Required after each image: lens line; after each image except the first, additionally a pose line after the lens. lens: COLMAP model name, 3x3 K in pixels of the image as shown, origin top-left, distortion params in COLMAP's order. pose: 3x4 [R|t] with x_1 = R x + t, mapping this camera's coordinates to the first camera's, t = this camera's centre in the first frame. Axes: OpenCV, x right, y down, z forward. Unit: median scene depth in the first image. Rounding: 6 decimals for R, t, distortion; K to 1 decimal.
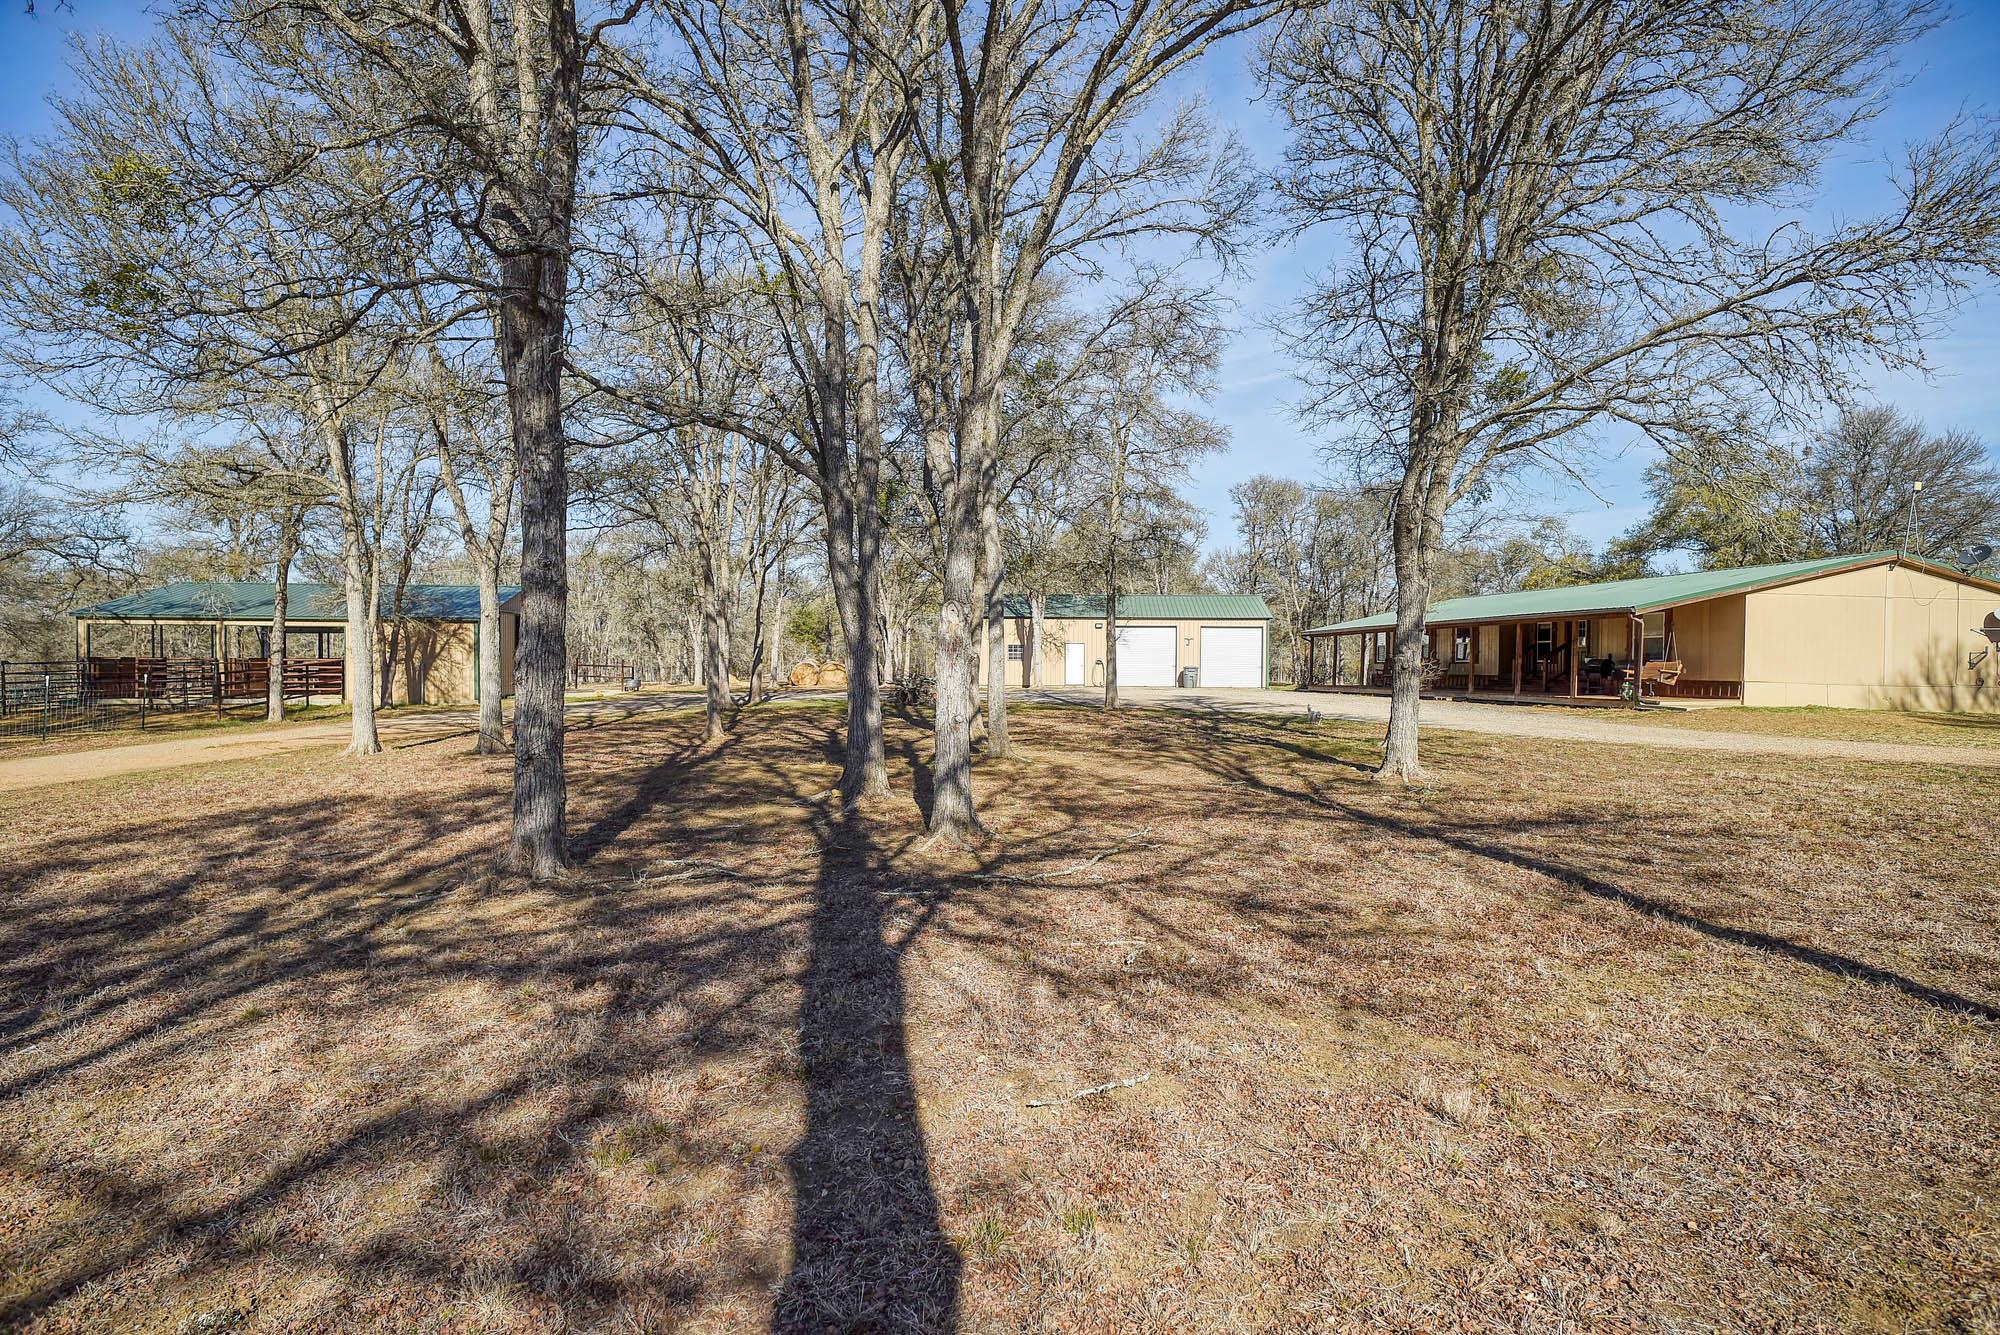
lens RADIAL K [[1082.8, 0, 965.5], [0, 1082.8, 663.6], [0, 0, 1]] dist [-0.046154, 0.050999]
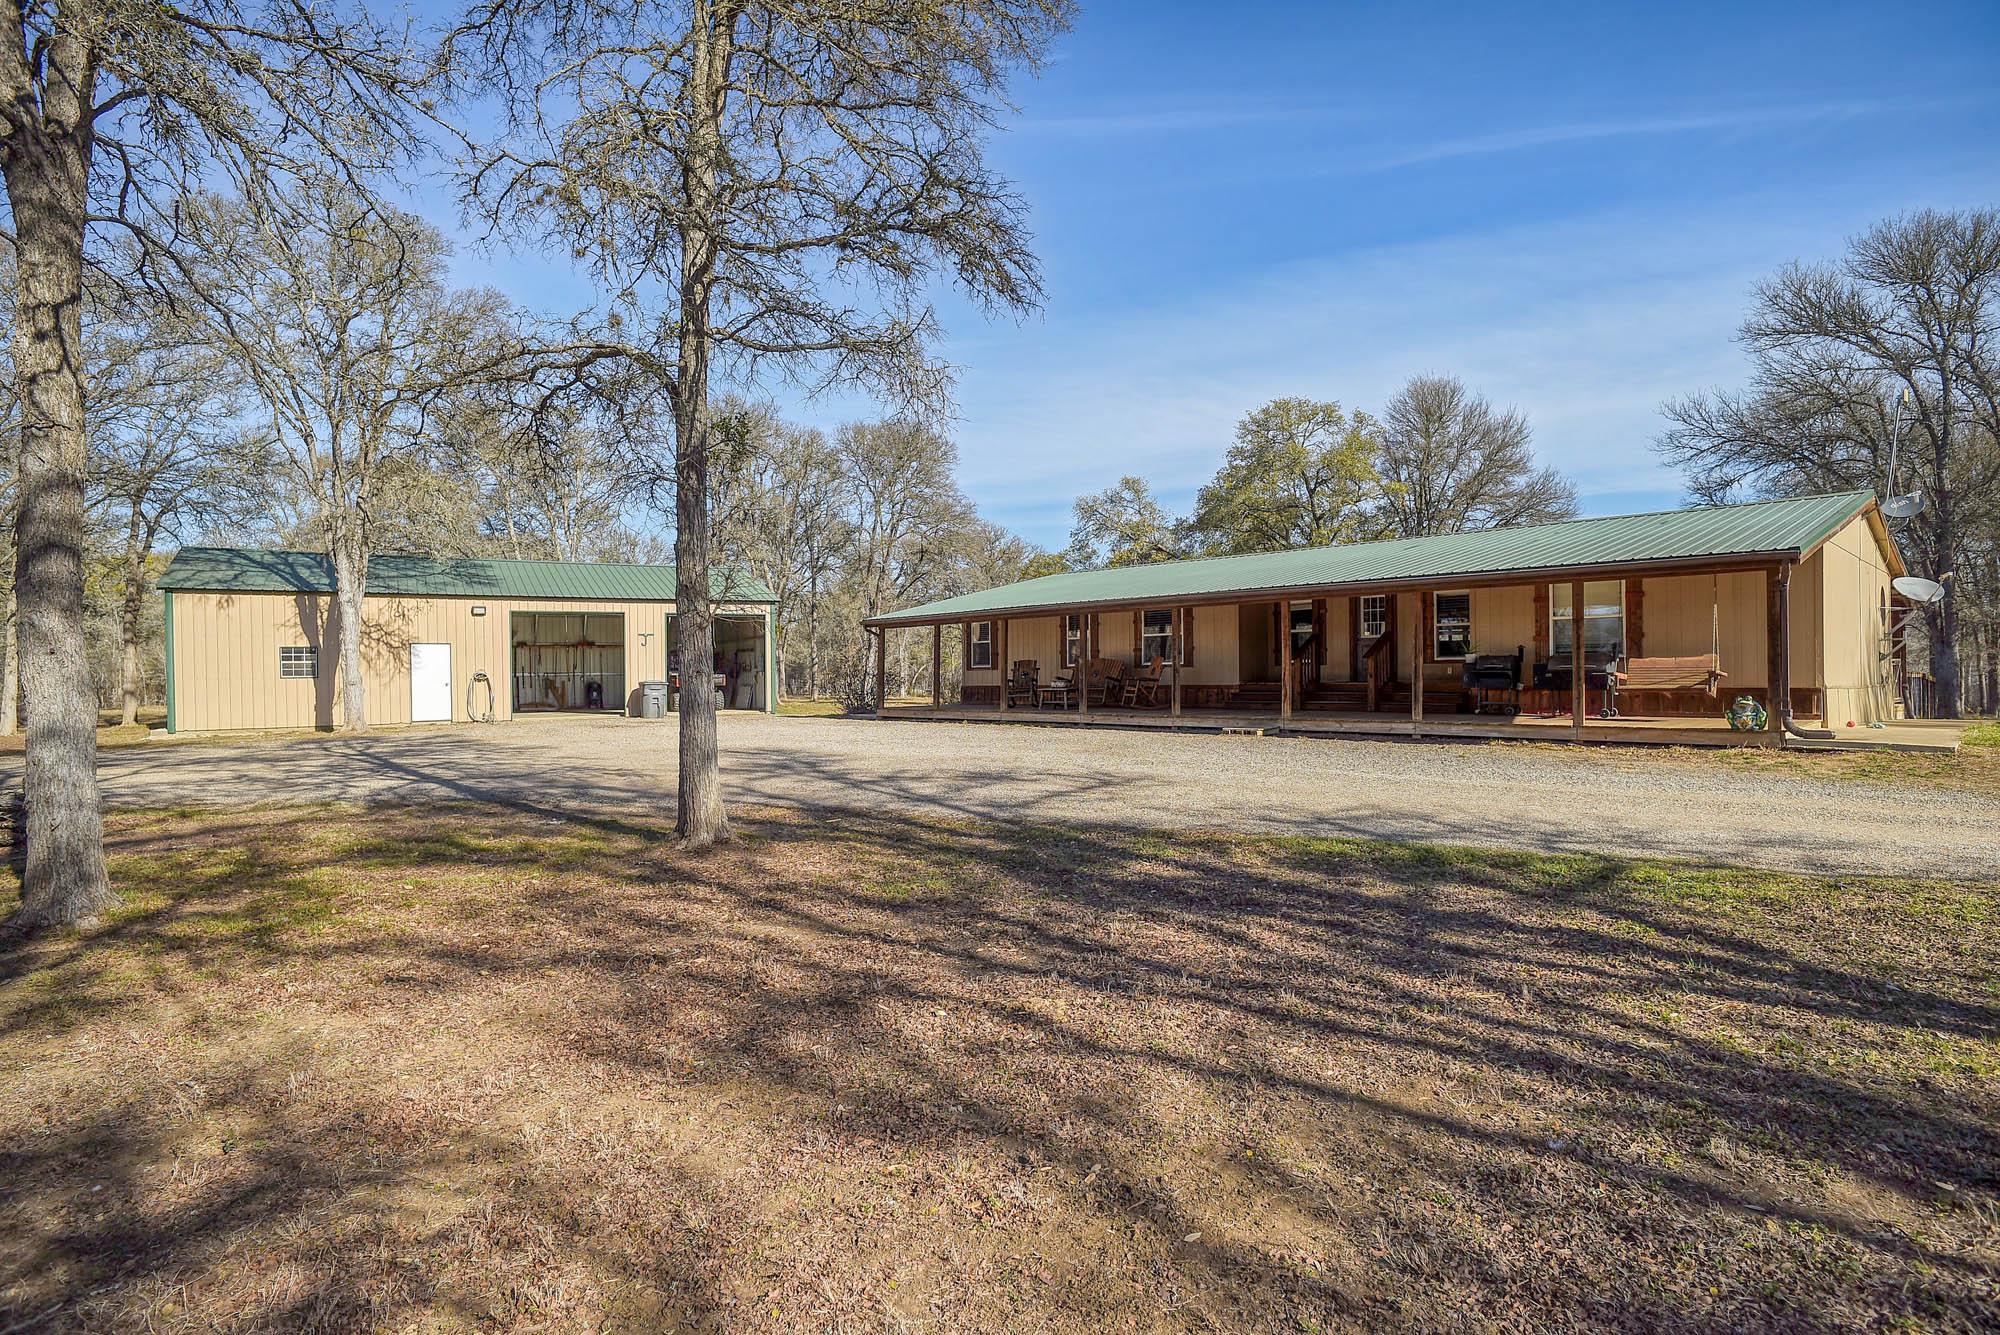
lens RADIAL K [[1082.8, 0, 965.5], [0, 1082.8, 663.6], [0, 0, 1]] dist [-0.046154, 0.050999]
pose [[0.816605, -0.008373, 0.577136, 0.016340], [0.017008, 0.999810, -0.009559, 0.001160], [-0.576947, 0.017622, 0.816592, 0.575313]]
